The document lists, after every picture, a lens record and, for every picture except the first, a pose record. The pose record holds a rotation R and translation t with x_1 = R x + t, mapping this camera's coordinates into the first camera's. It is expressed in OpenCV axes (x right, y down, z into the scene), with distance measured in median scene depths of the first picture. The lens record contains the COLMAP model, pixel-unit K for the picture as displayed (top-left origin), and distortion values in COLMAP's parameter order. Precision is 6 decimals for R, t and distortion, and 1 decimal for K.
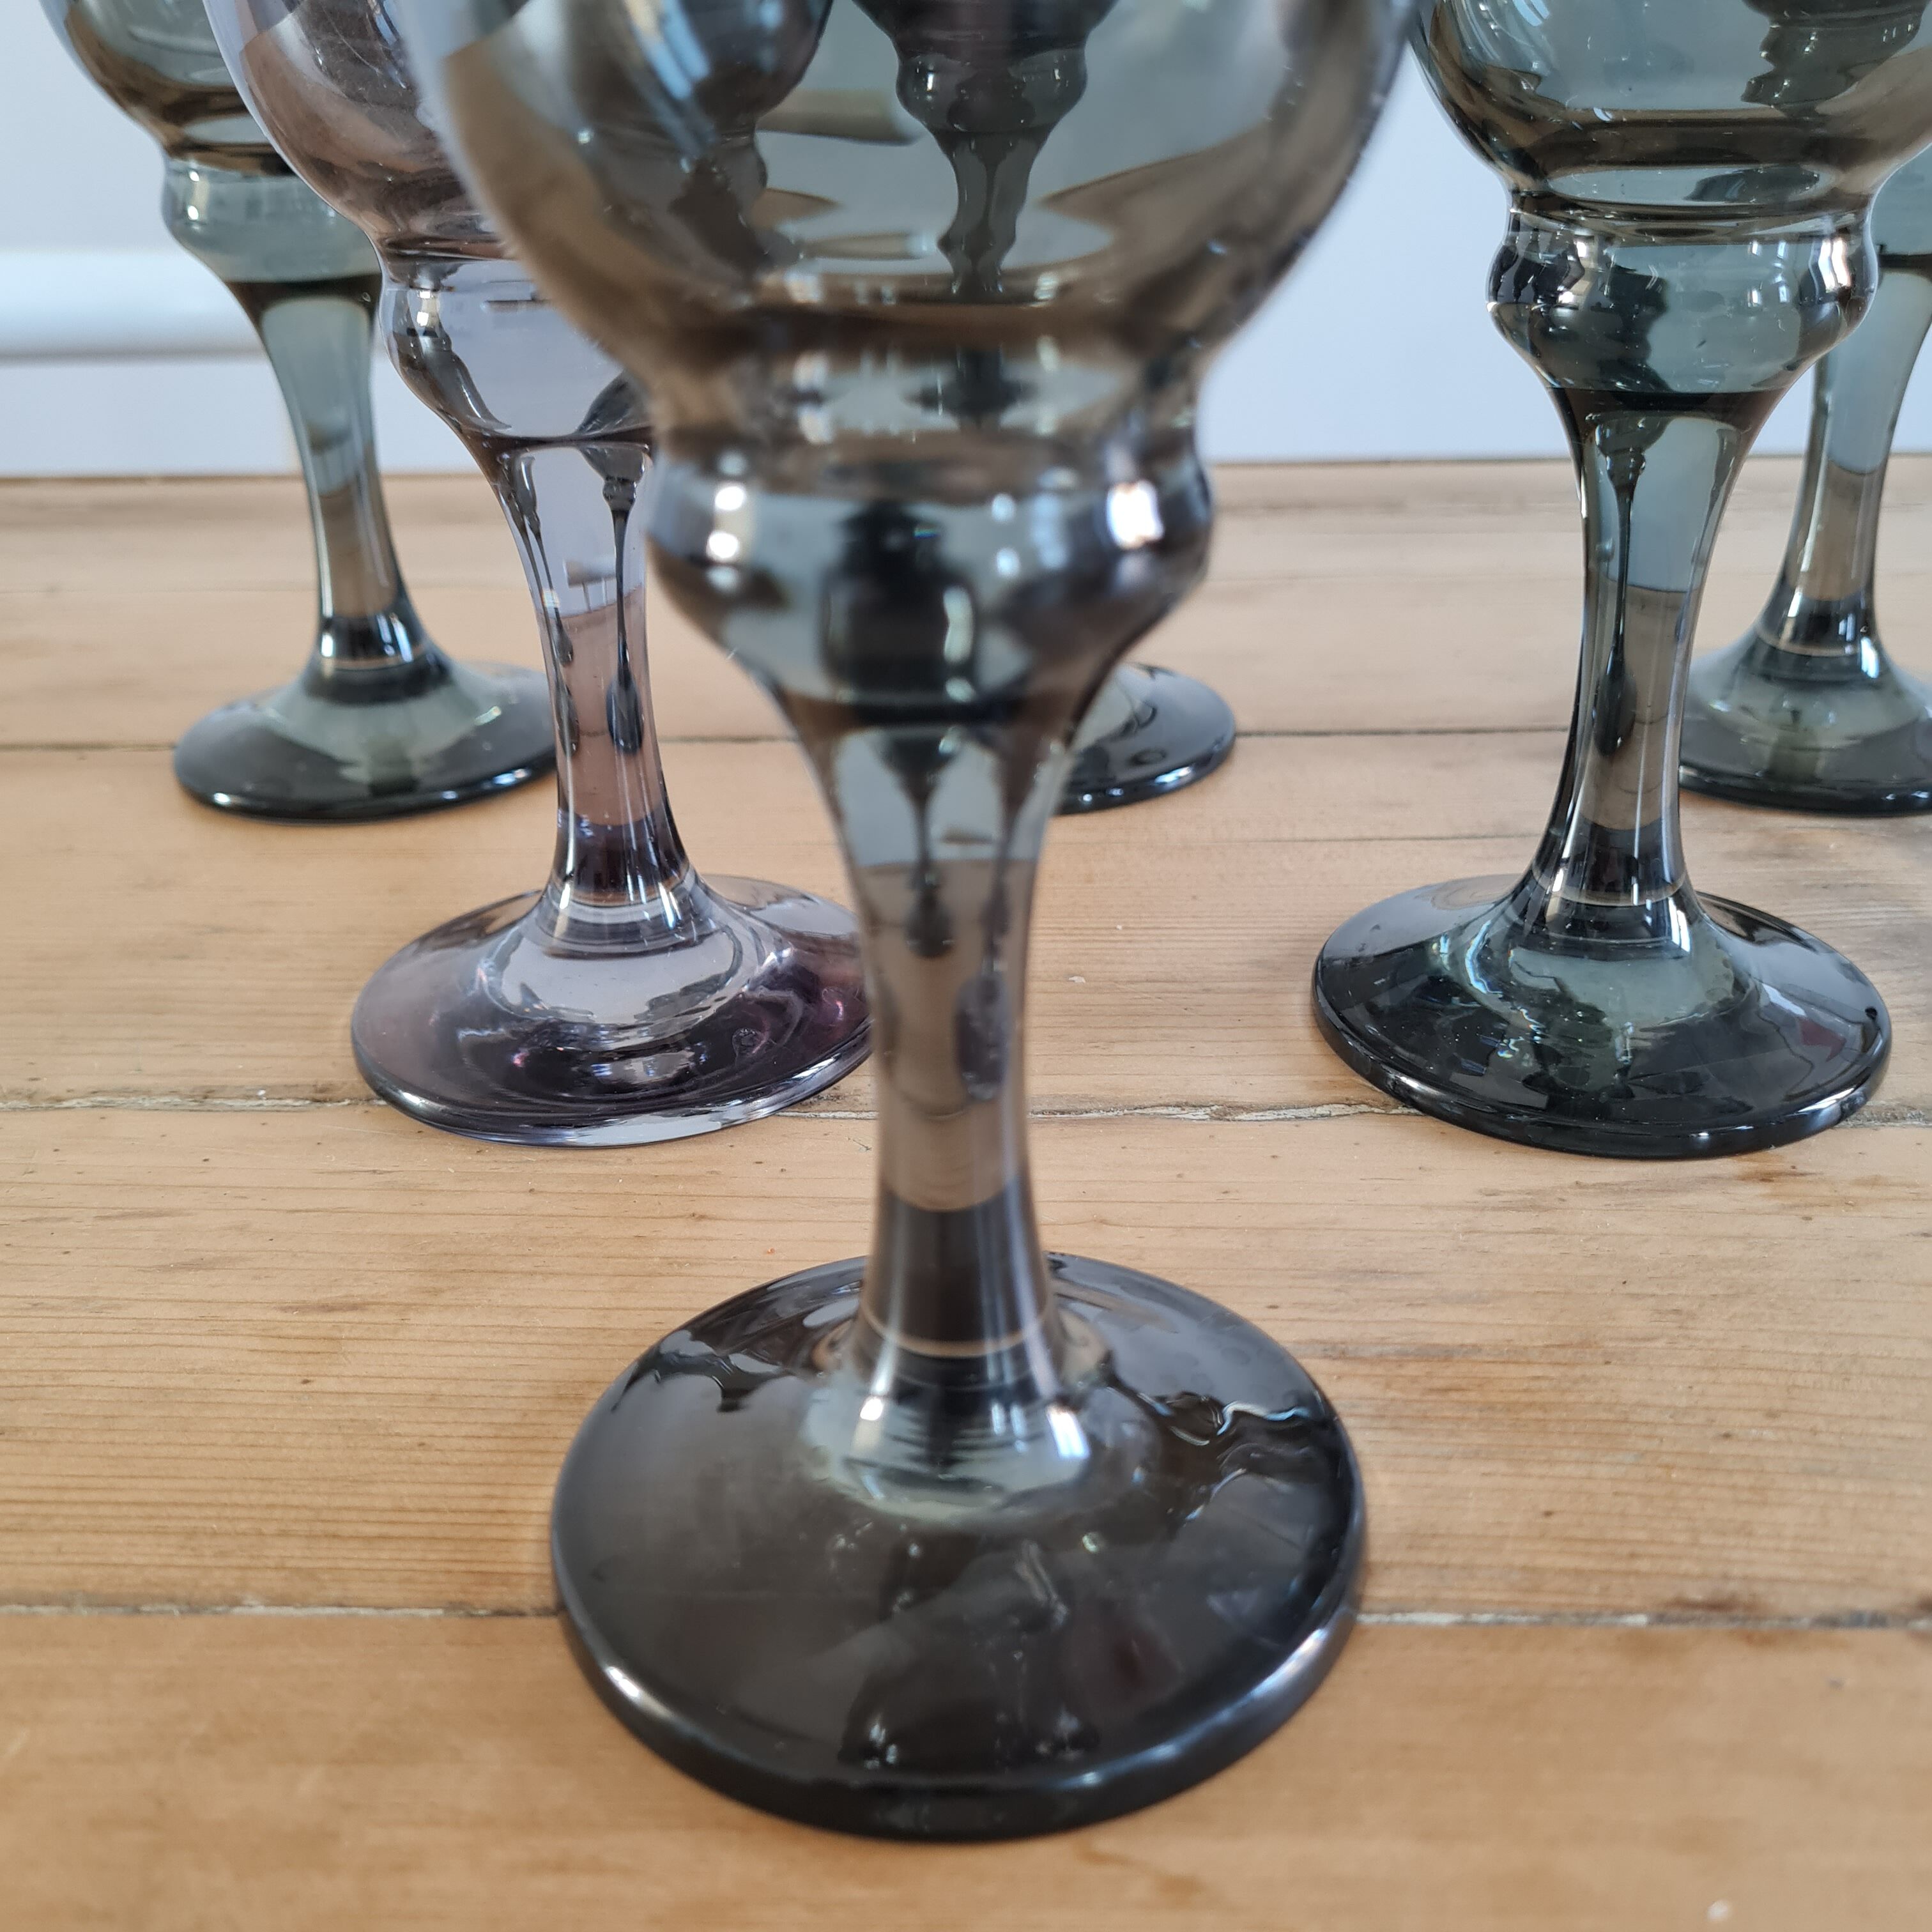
lens RADIAL K [[2016.0, 0, 985.9], [0, 2016.0, 976.3], [0, 0, 1]] dist [0.006904, 0.000000]
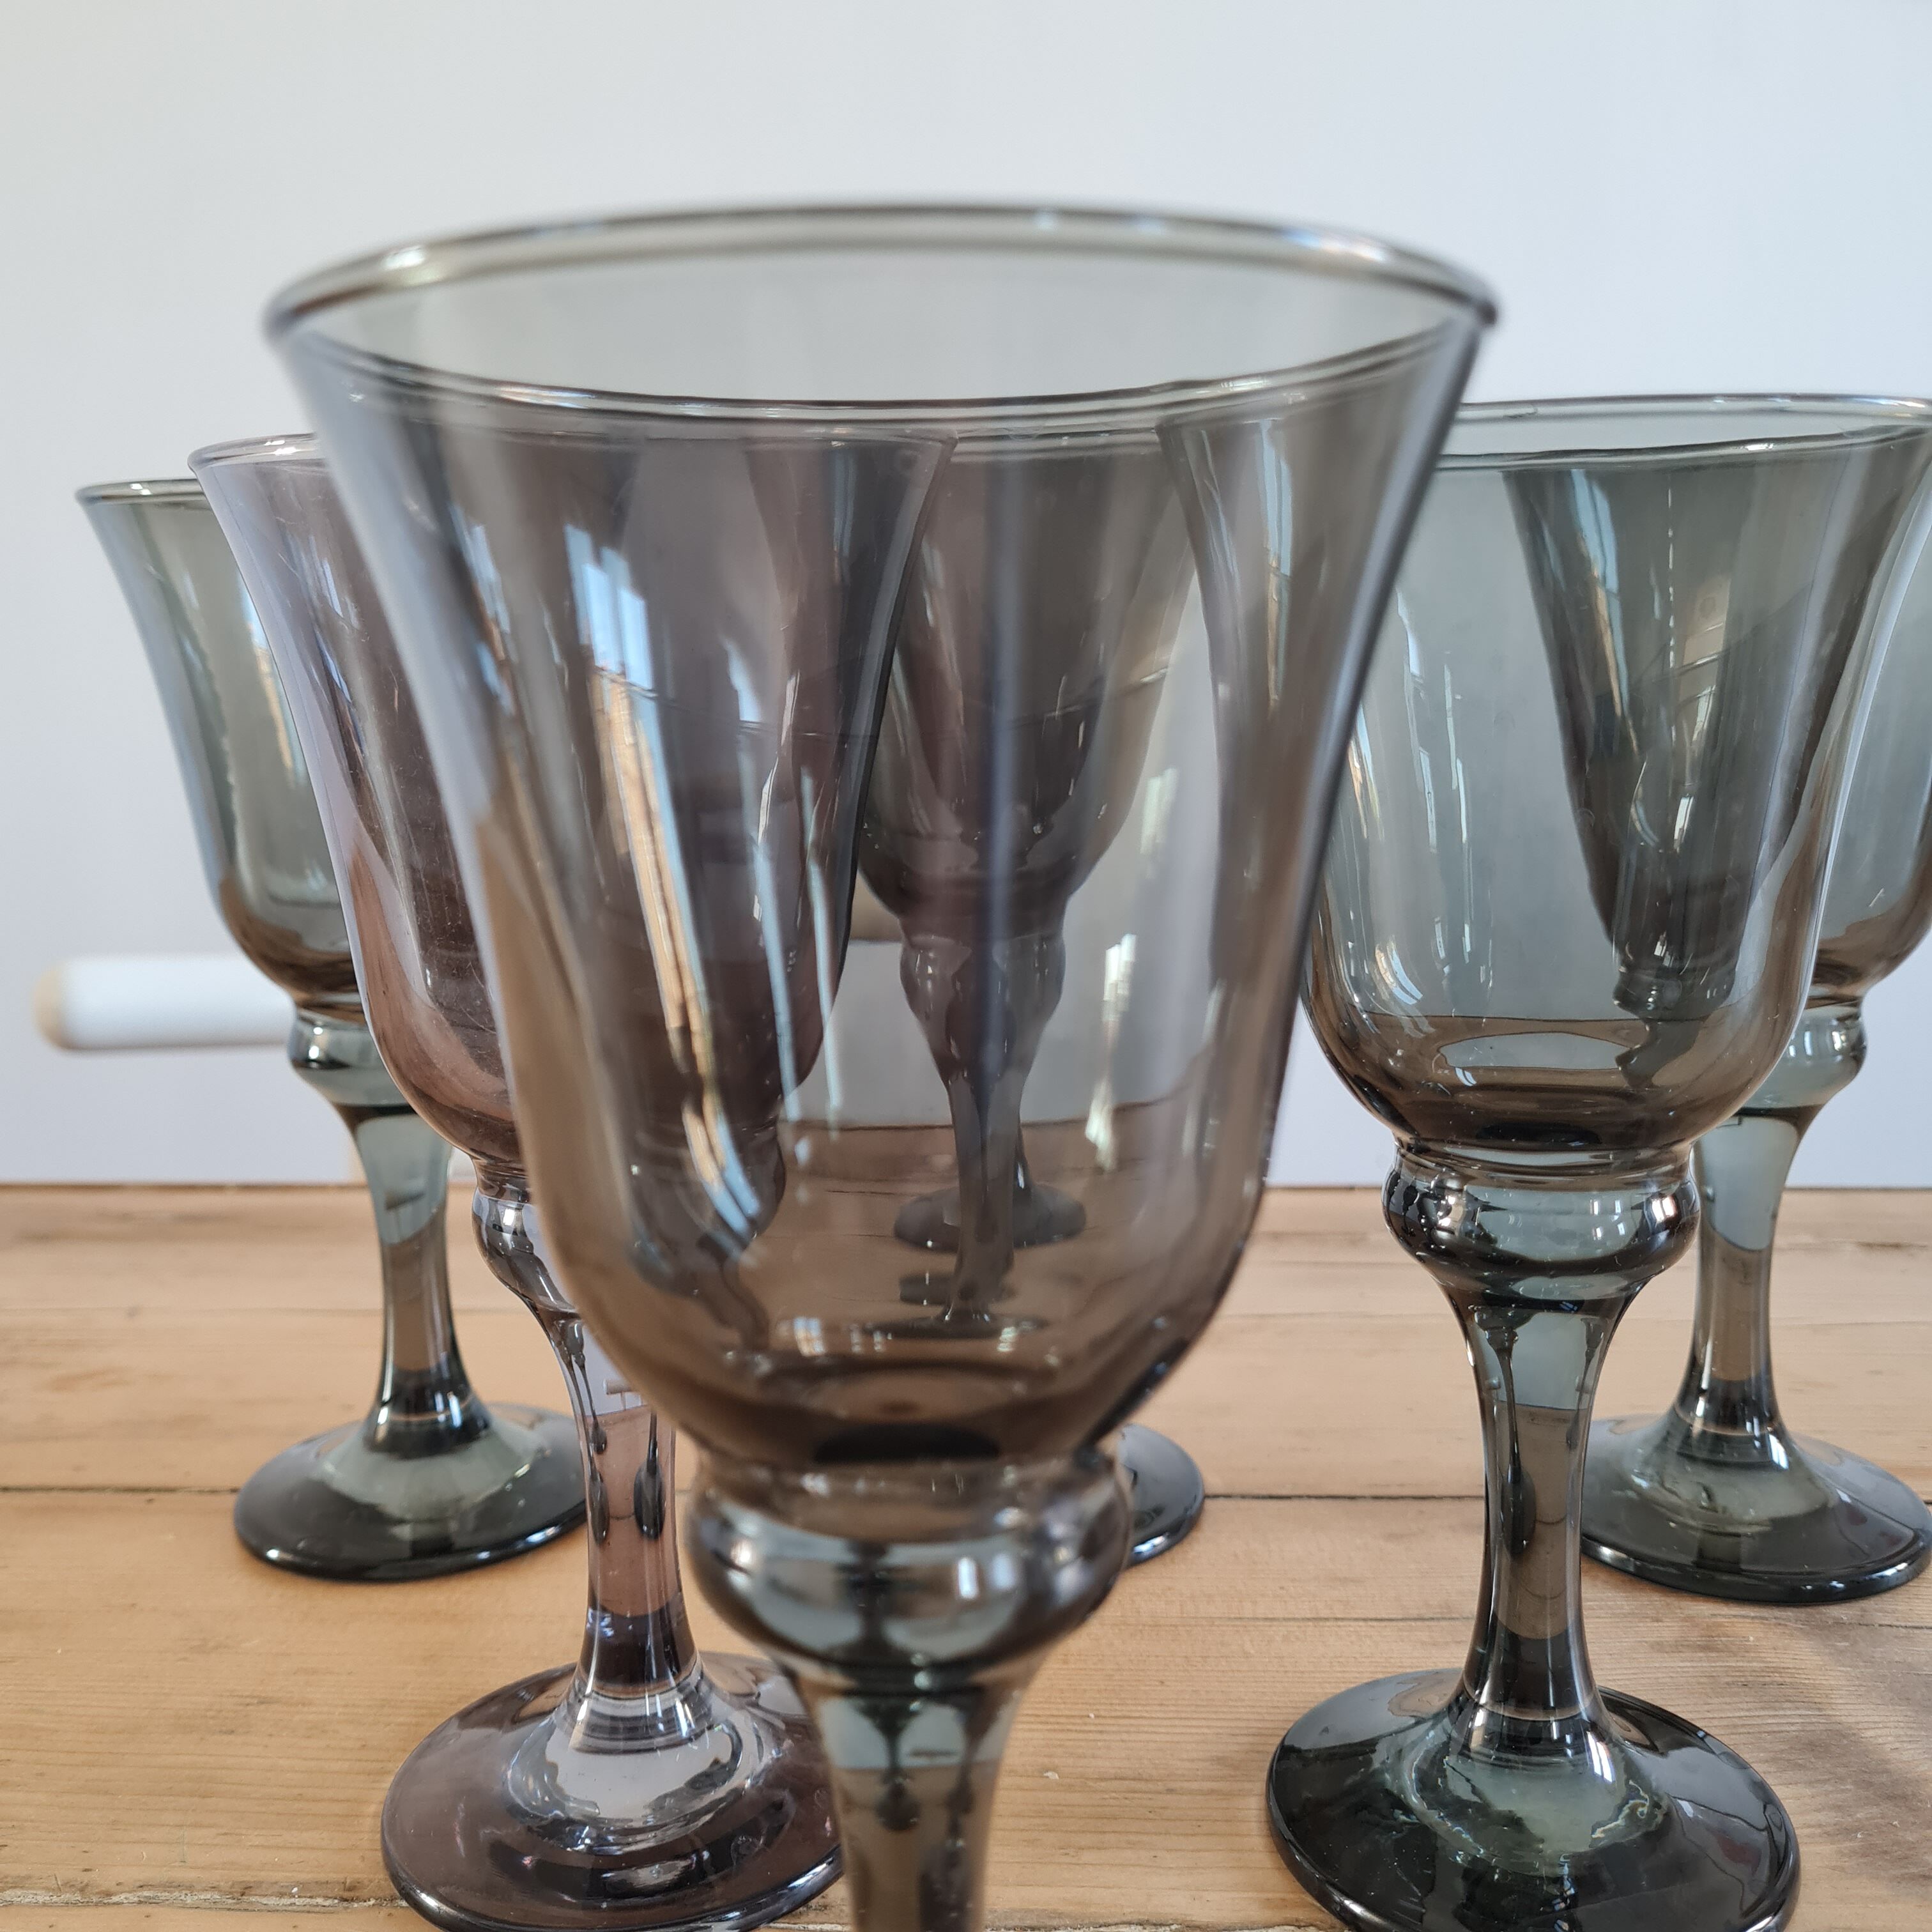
lens RADIAL K [[2016.0, 0, 967.1], [0, 2016.0, 947.8], [0, 0, 1]] dist [0.006904, 0.000000]
pose [[0.999791, 0.009861, -0.017922, 0.019377], [-0.014748, 0.954617, -0.297469, -0.125360], [0.014176, 0.297671, 0.954563, -0.211542]]
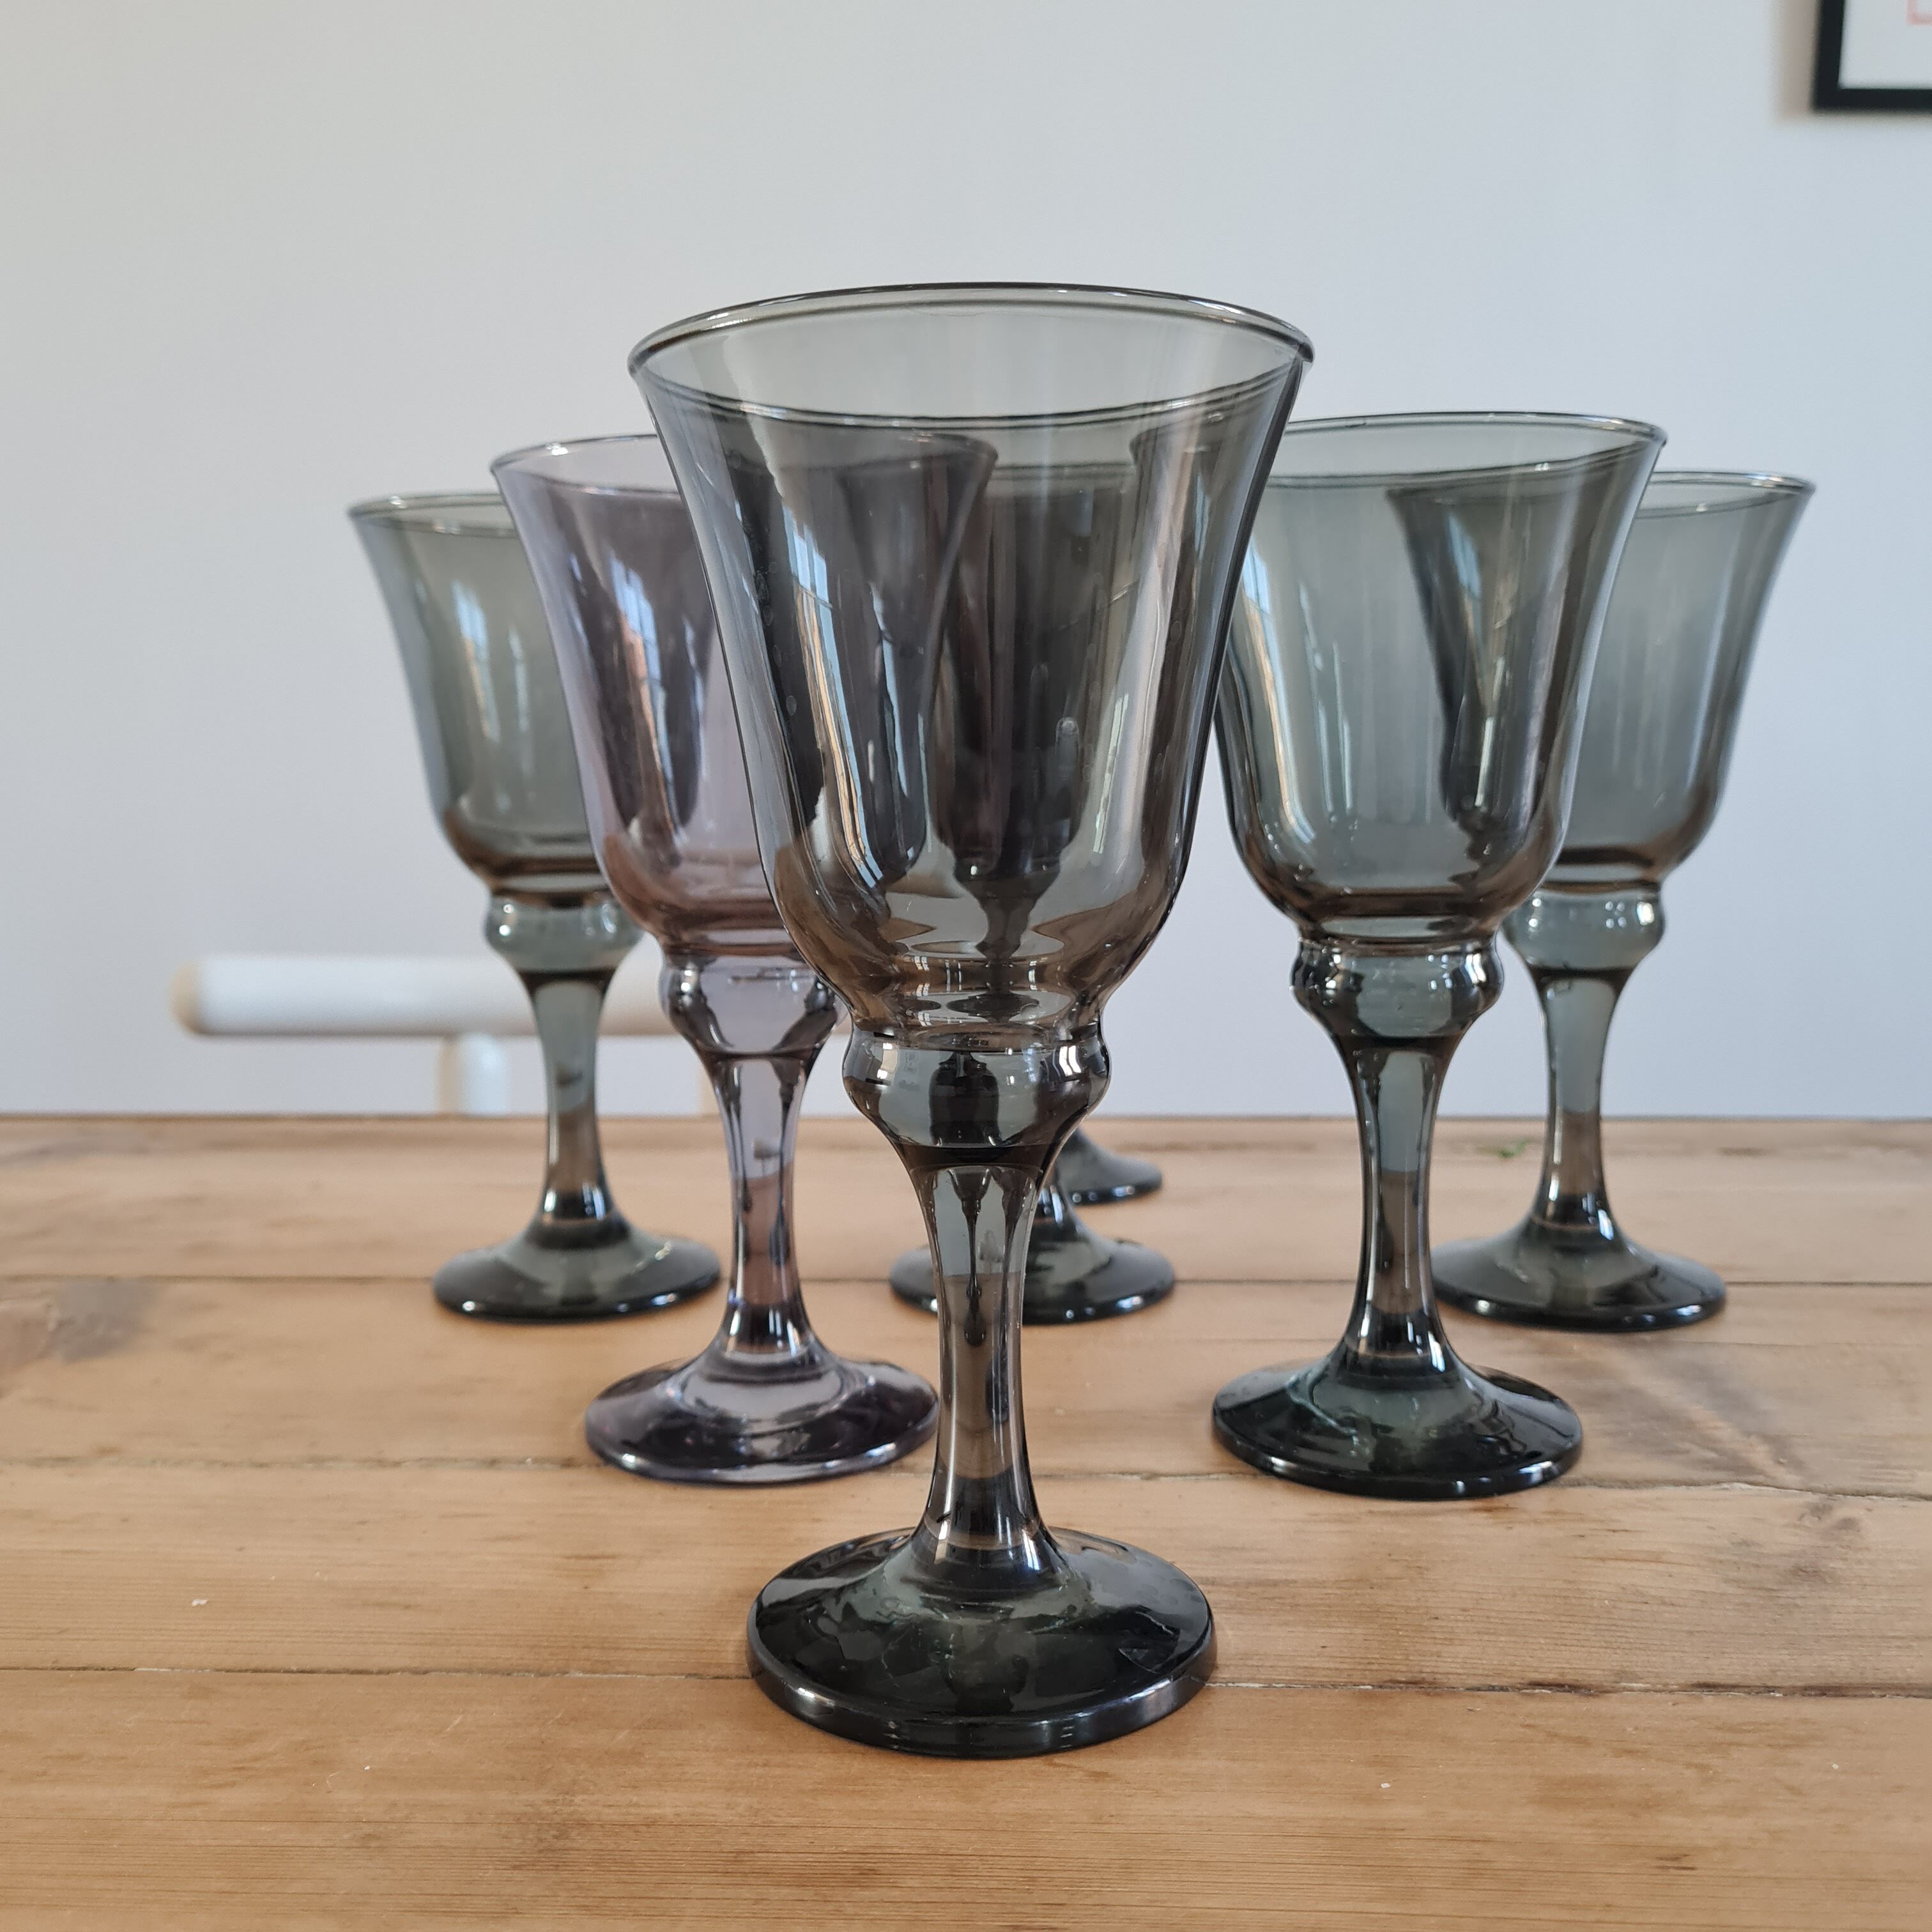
lens RADIAL K [[2016.0, 0, 951.7], [0, 2016.0, 956.2], [0, 0, 1]] dist [0.006904, 0.000000]
pose [[0.999599, 0.013660, -0.024808, -0.002458], [-0.021415, 0.937803, -0.346507, 0.260000], [0.018532, 0.346900, 0.937719, -0.671557]]
